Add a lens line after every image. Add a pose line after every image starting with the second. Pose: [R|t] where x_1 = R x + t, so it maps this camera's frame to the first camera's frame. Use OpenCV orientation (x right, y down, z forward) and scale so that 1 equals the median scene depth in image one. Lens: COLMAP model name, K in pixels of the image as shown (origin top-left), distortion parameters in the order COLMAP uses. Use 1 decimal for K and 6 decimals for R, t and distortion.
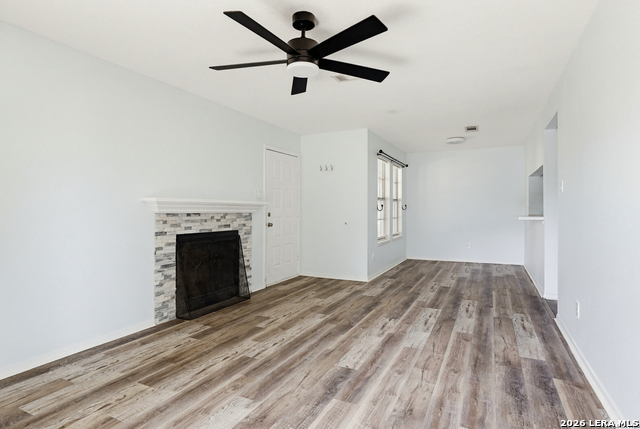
lens RADIAL K [[341.2, 0, 327.0], [0, 341.2, 210.7], [0, 0, 1]] dist [-0.031519, 0.013670]
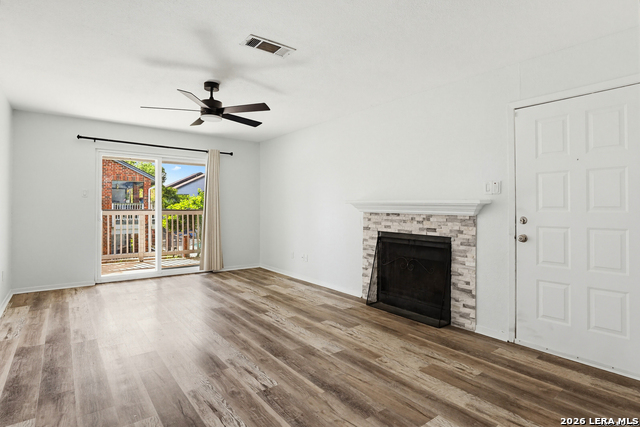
lens RADIAL K [[341.2, 0, 327.0], [0, 341.2, 209.7], [0, 0, 1]] dist [-0.031519, 0.013670]
pose [[-0.436893, -0.000349, -0.899513, 0.717815], [-0.013984, 0.999882, 0.006404, -0.008247], [0.899405, 0.015376, -0.436846, 1.415797]]
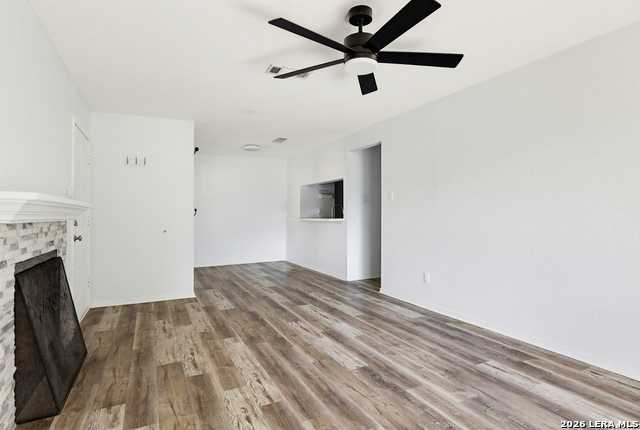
lens RADIAL K [[347.3, 0, 319.6], [0, 347.3, 210.5], [0, 0, 1]] dist [-0.032020, 0.013896]
pose [[0.619286, -0.001240, 0.785164, -0.592985], [0.013125, 0.999875, -0.008774, -0.000179], [-0.785056, 0.015739, 0.619225, 0.320415]]
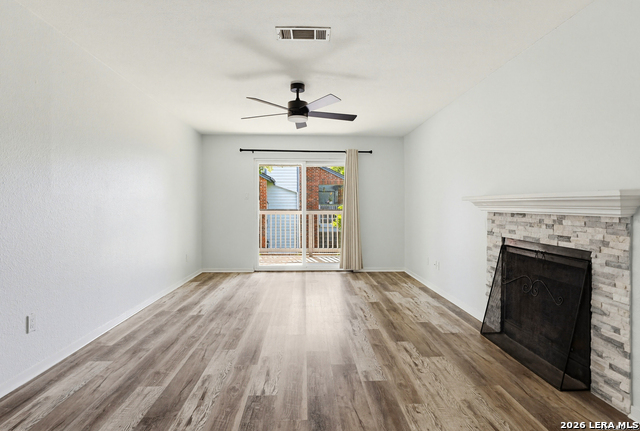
lens RADIAL K [[347.3, 0, 319.6], [0, 347.3, 211.0], [0, 0, 1]] dist [-0.032020, 0.013896]
pose [[-0.882869, -0.000129, -0.469619, 0.394747], [-0.008119, 0.999855, 0.014988, -0.005494], [0.469548, 0.017045, -0.882742, 1.626279]]
